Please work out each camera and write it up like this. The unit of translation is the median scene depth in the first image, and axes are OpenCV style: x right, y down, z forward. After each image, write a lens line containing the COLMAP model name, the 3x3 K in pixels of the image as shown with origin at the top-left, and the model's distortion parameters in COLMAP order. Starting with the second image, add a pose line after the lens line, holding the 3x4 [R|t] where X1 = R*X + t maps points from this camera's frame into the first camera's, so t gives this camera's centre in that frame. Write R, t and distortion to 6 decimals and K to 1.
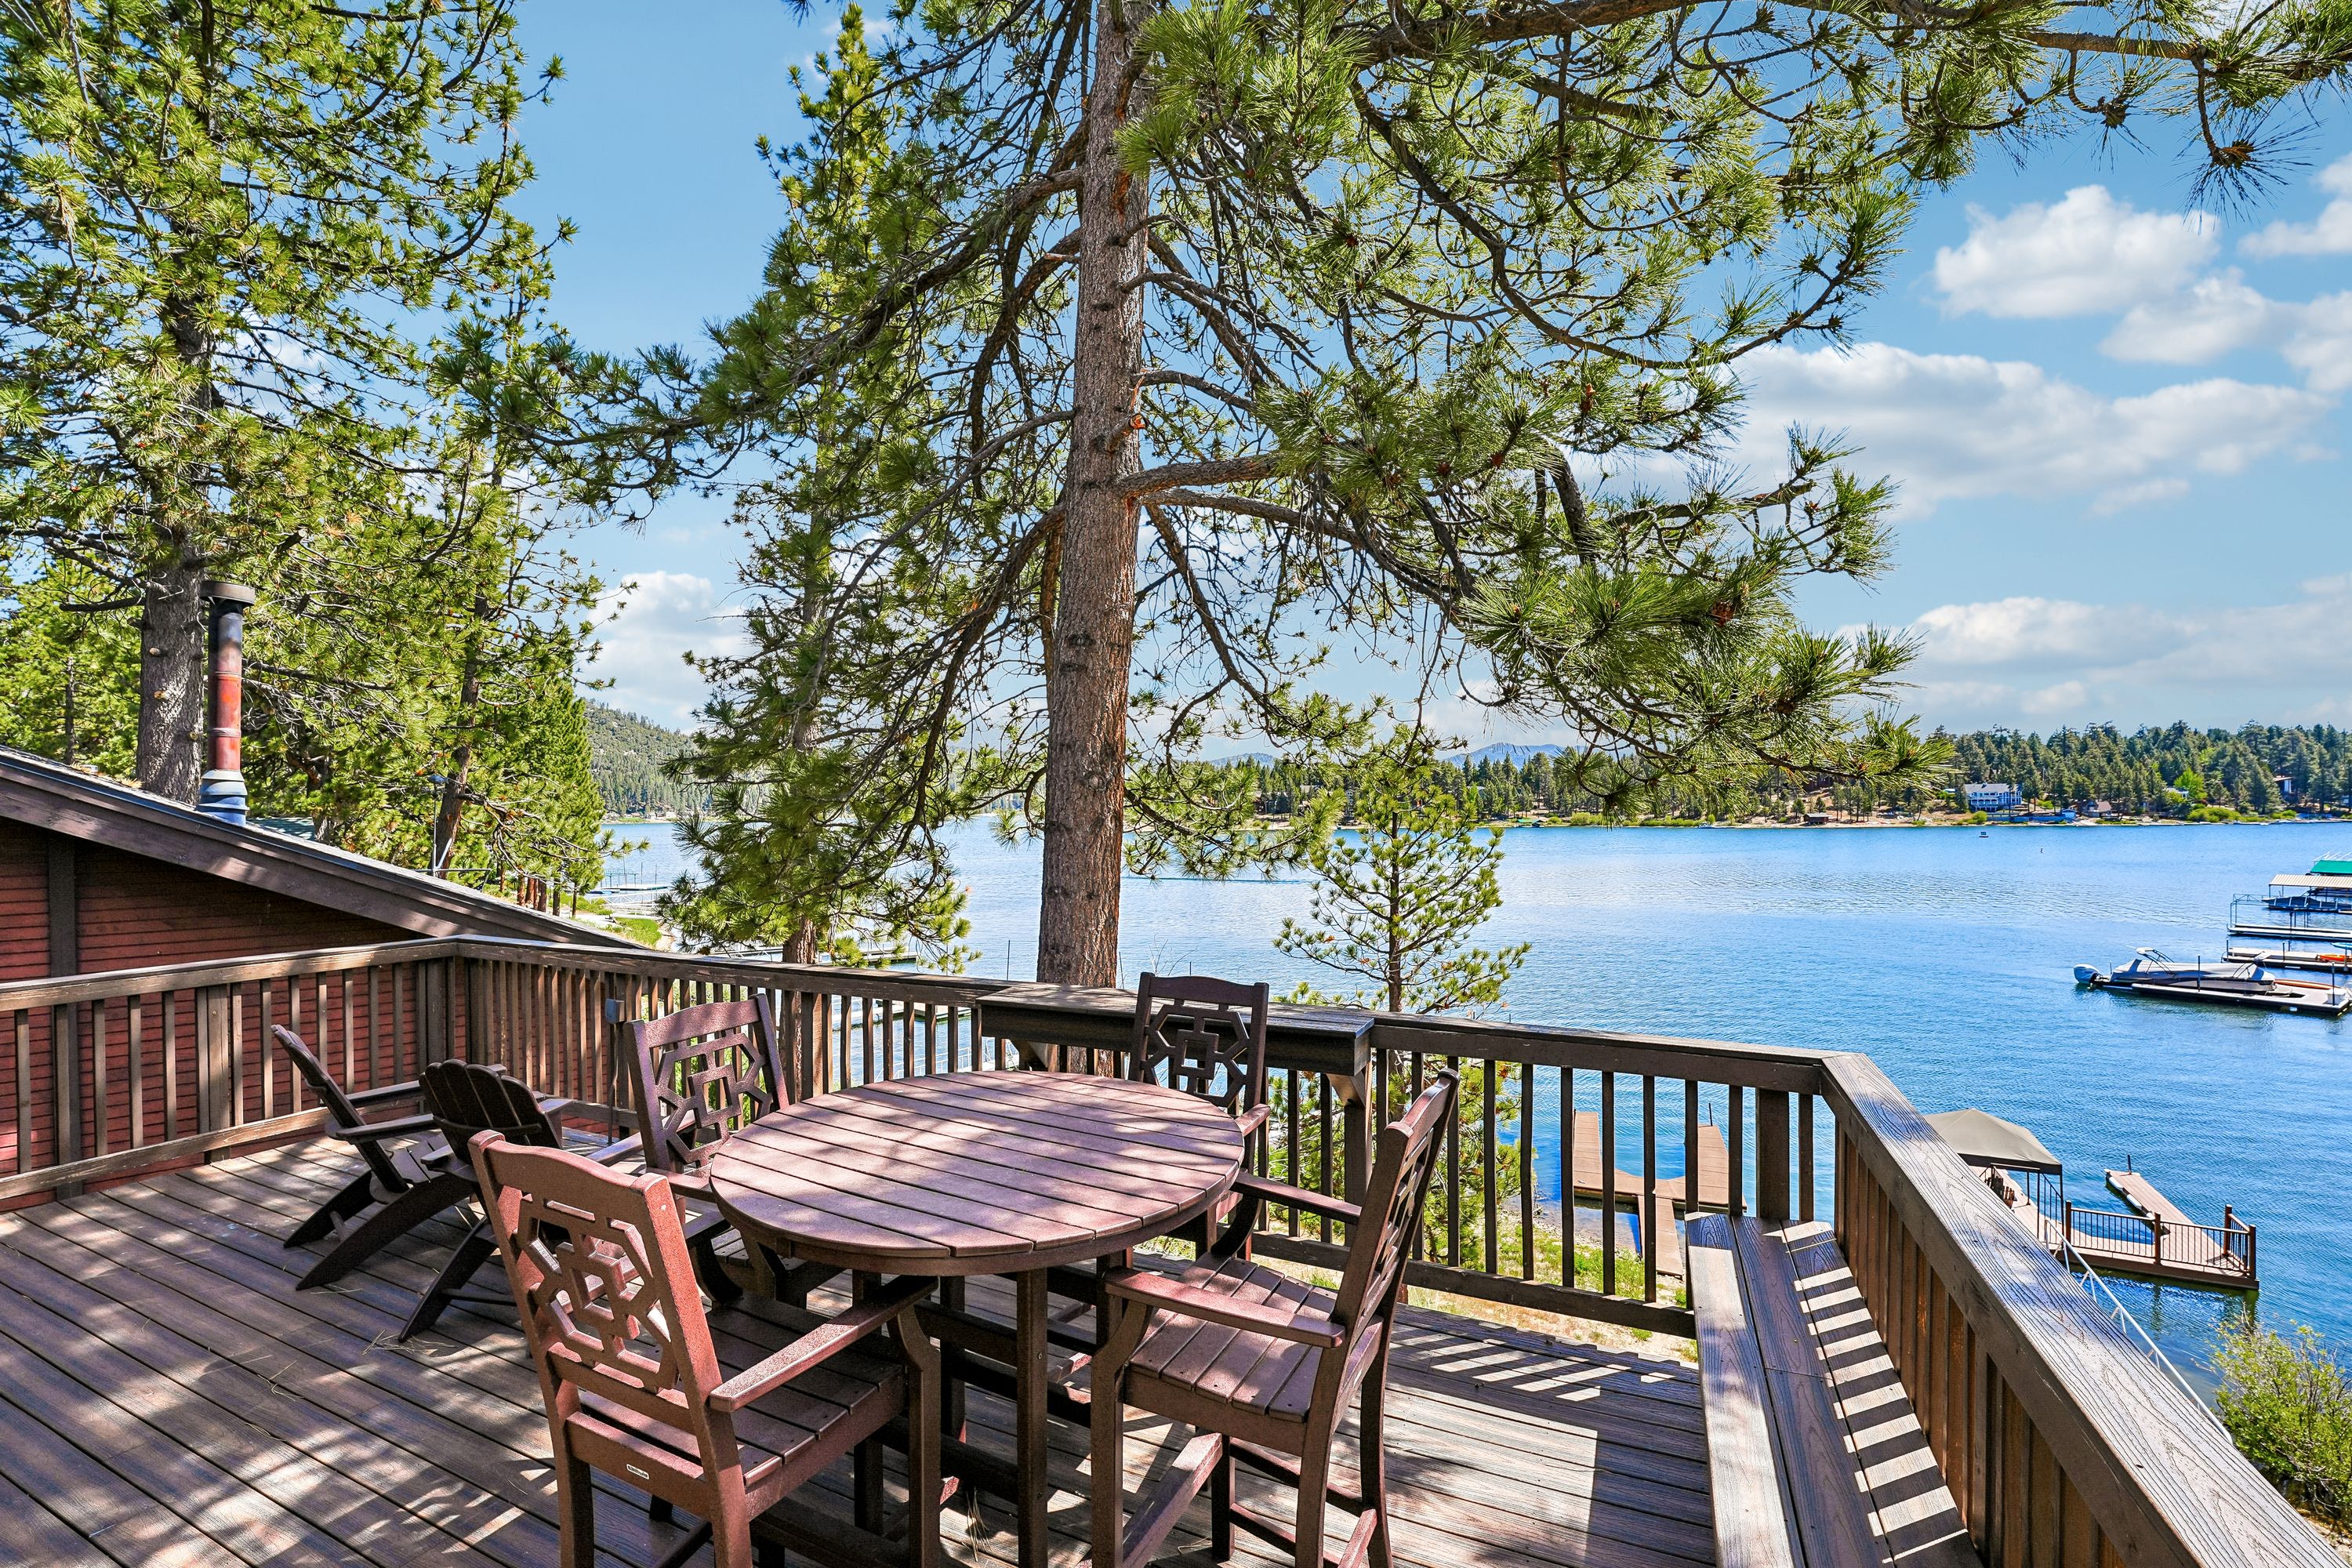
lens RADIAL K [[971.2, 0, 1155.0], [0, 971.2, 782.5], [0, 0, 1]] dist [-0.031075, 0.005872]
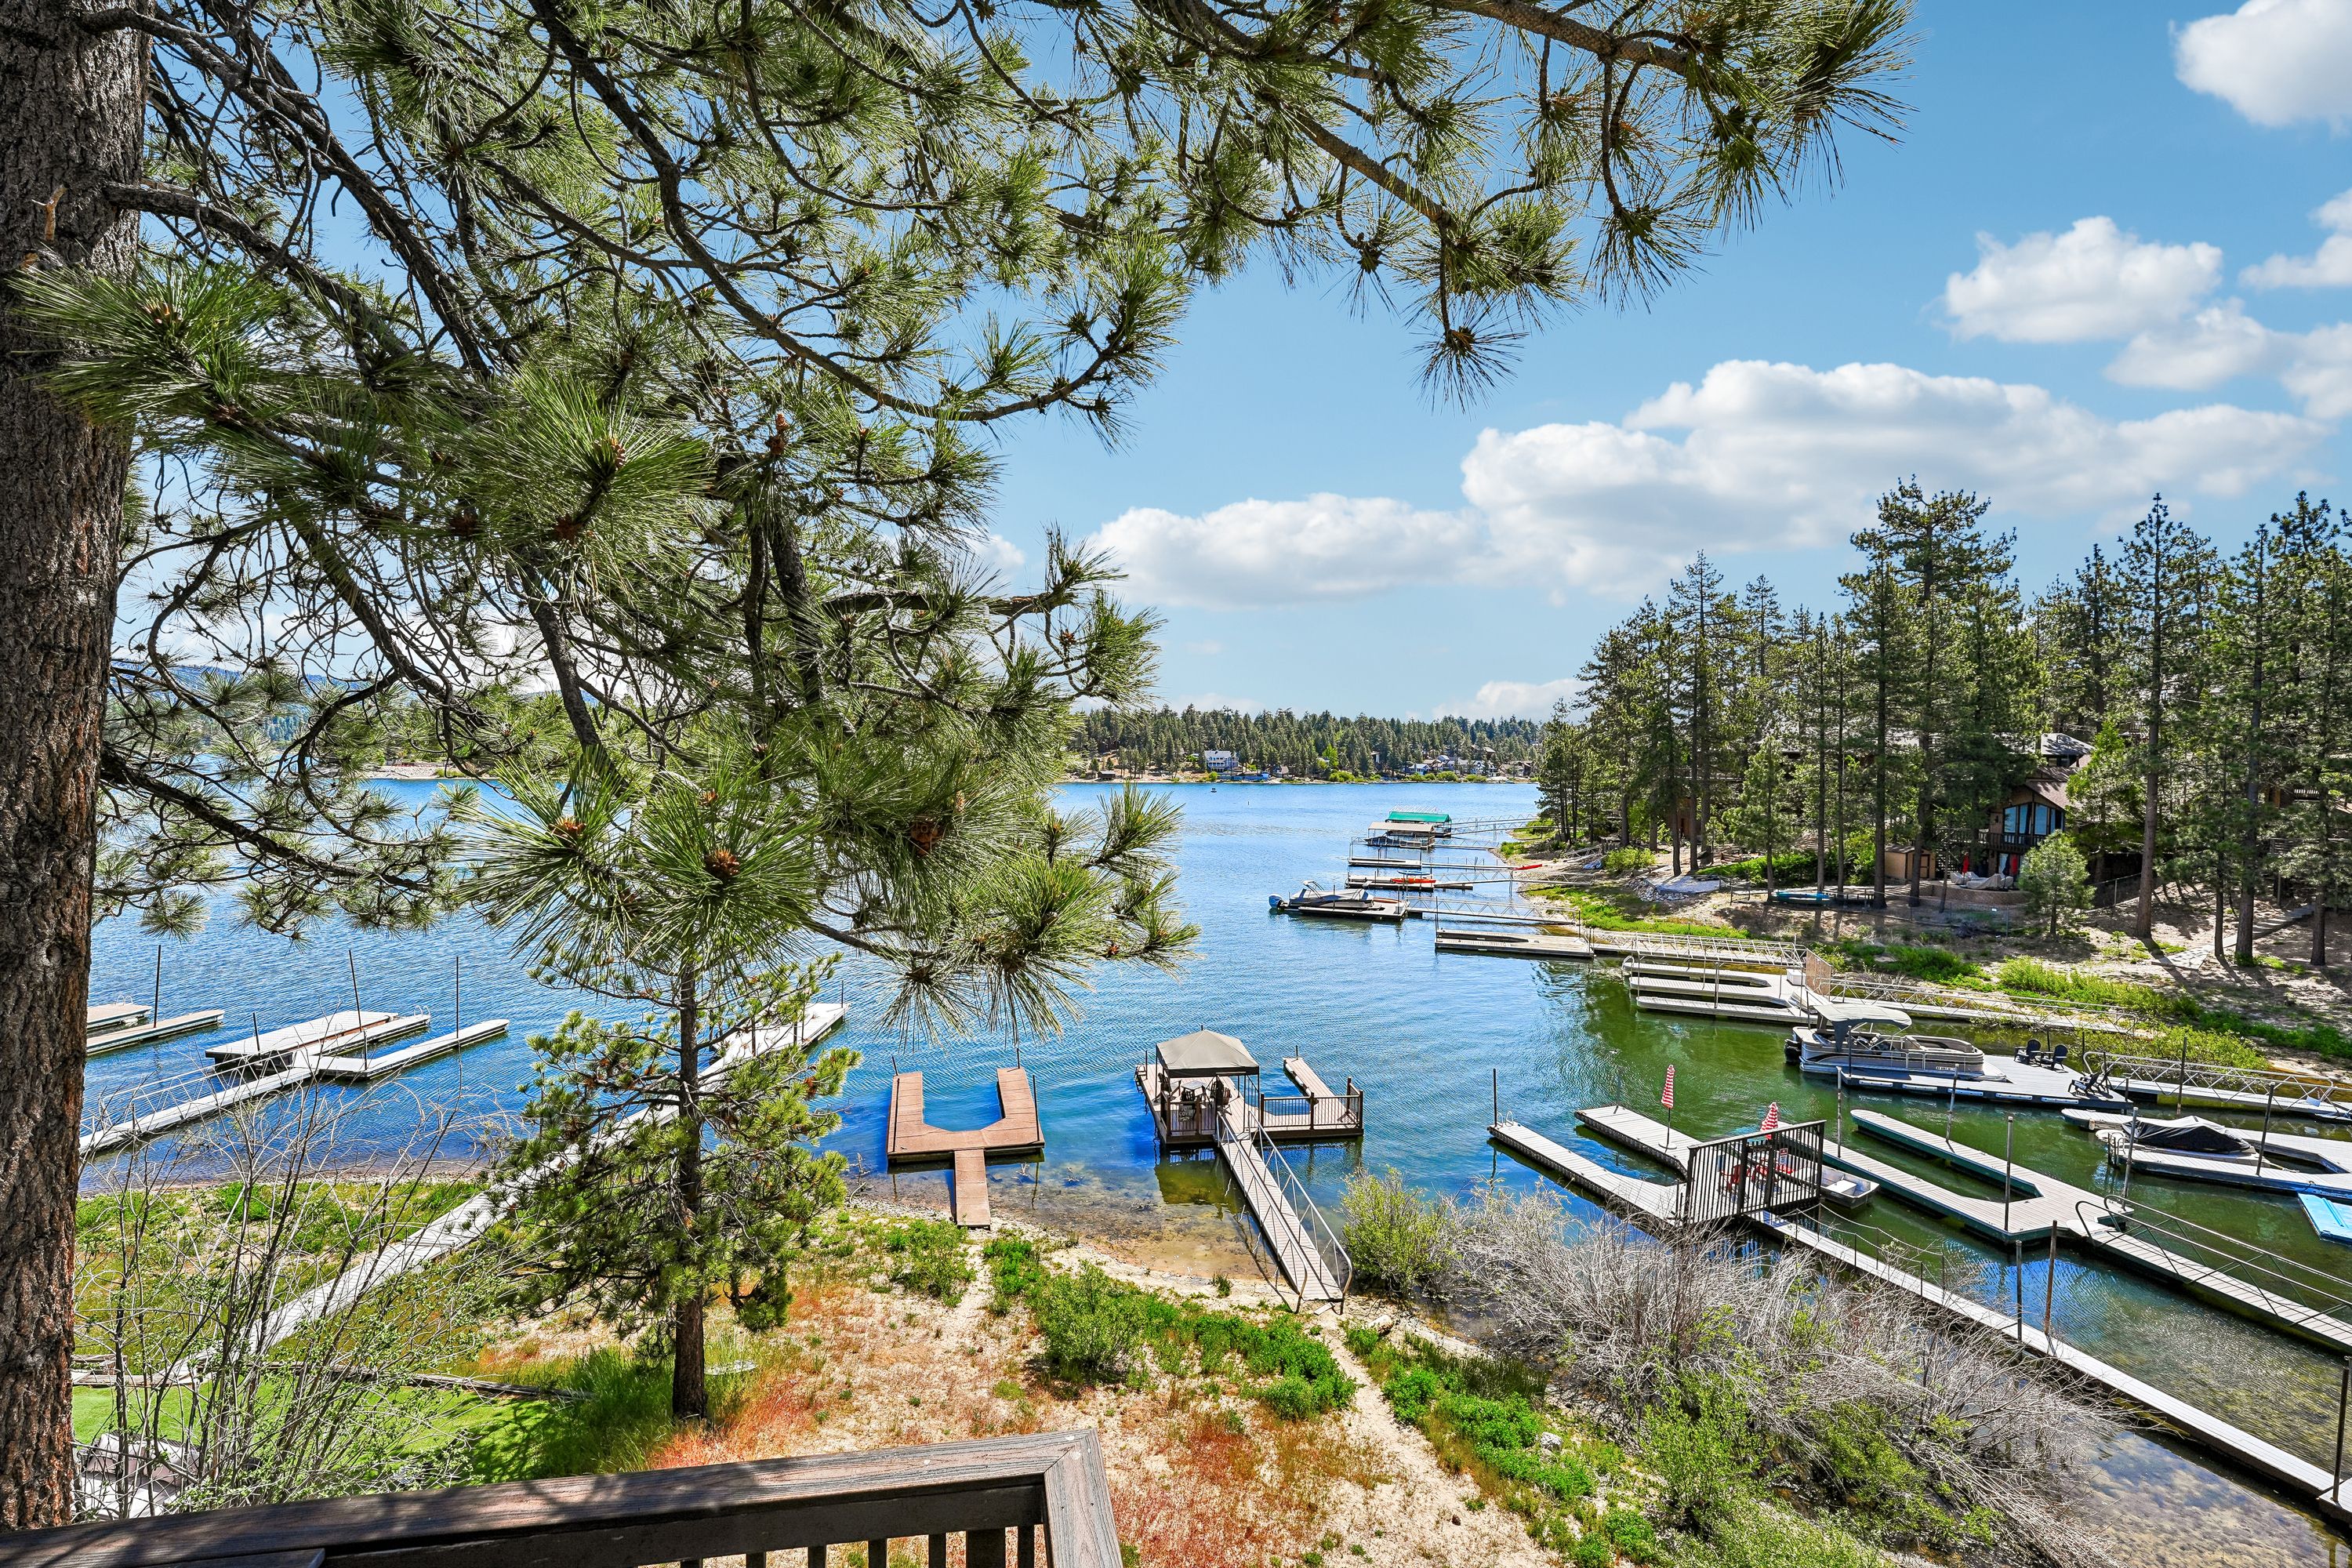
lens RADIAL K [[971.2, 0, 1172.8], [0, 971.2, 756.6], [0, 0, 1]] dist [-0.031075, 0.005872]
pose [[0.782630, 0.011692, 0.622377, 0.089412], [-0.022707, 0.999694, 0.009773, -0.068793], [-0.622072, -0.021781, 0.782657, 0.110625]]
